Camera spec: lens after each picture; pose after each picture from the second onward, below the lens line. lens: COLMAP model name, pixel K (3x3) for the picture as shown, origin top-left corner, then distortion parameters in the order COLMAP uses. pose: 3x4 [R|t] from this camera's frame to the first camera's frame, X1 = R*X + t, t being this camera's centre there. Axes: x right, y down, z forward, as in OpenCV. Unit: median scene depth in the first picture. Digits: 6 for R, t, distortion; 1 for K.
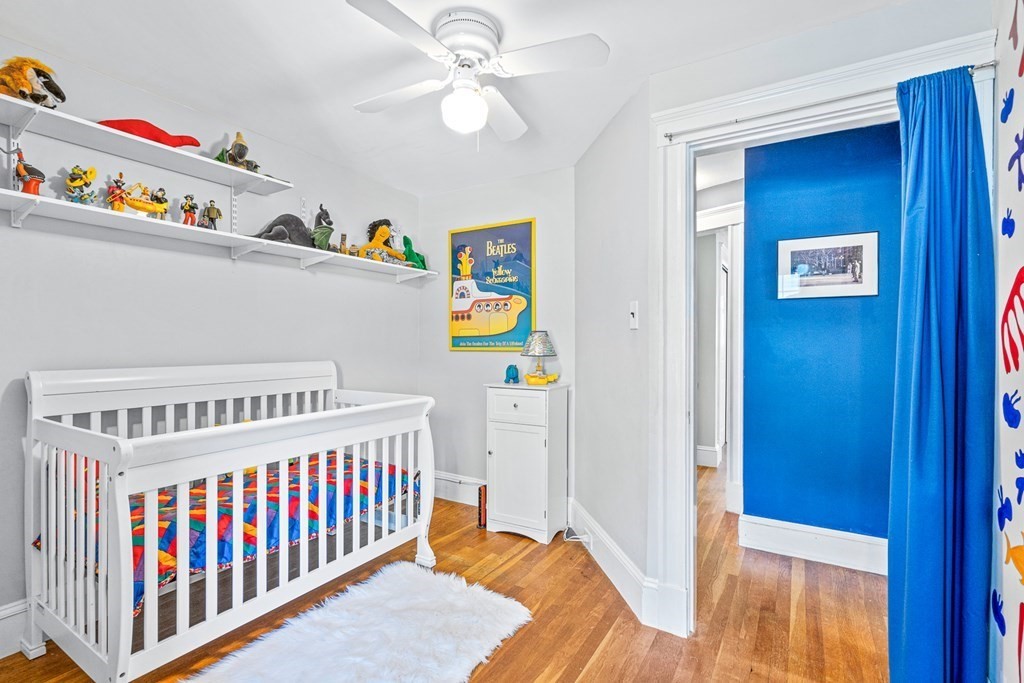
lens RADIAL K [[473.8, 0, 508.9], [0, 473.8, 343.1], [0, 0, 1]] dist [-0.002574, 0.000665]
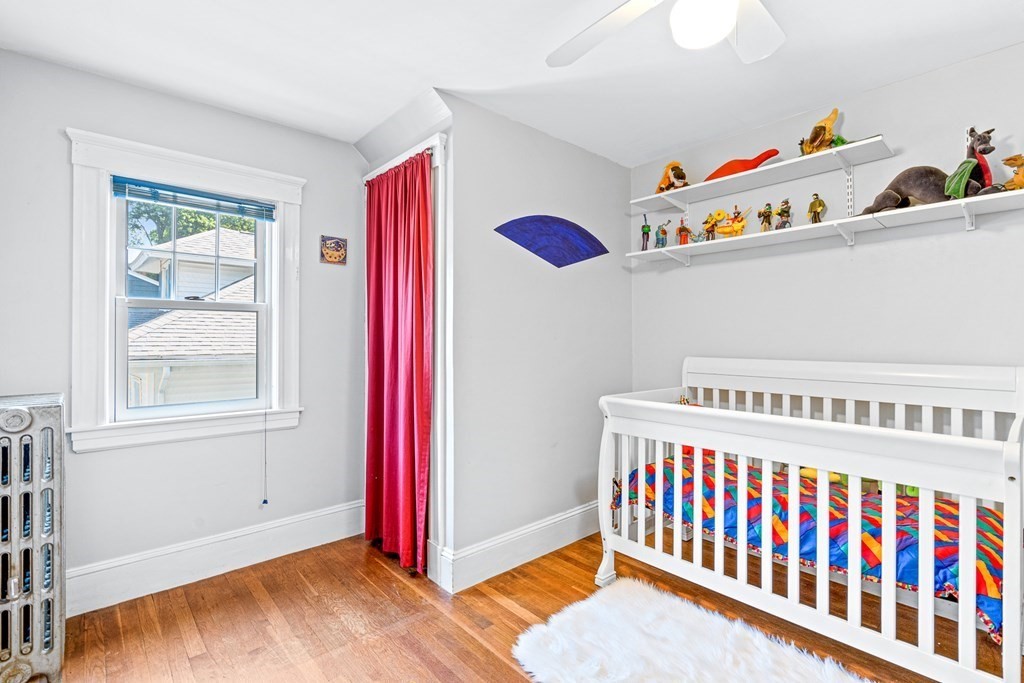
lens RADIAL K [[473.8, 0, 508.9], [0, 473.8, 343.1], [0, 0, 1]] dist [-0.002574, 0.000665]
pose [[-0.305061, 0.009945, -0.952281, 0.552468], [0.001578, 0.999949, 0.009938, -0.002174], [0.952331, 0.001529, -0.305061, 0.758765]]
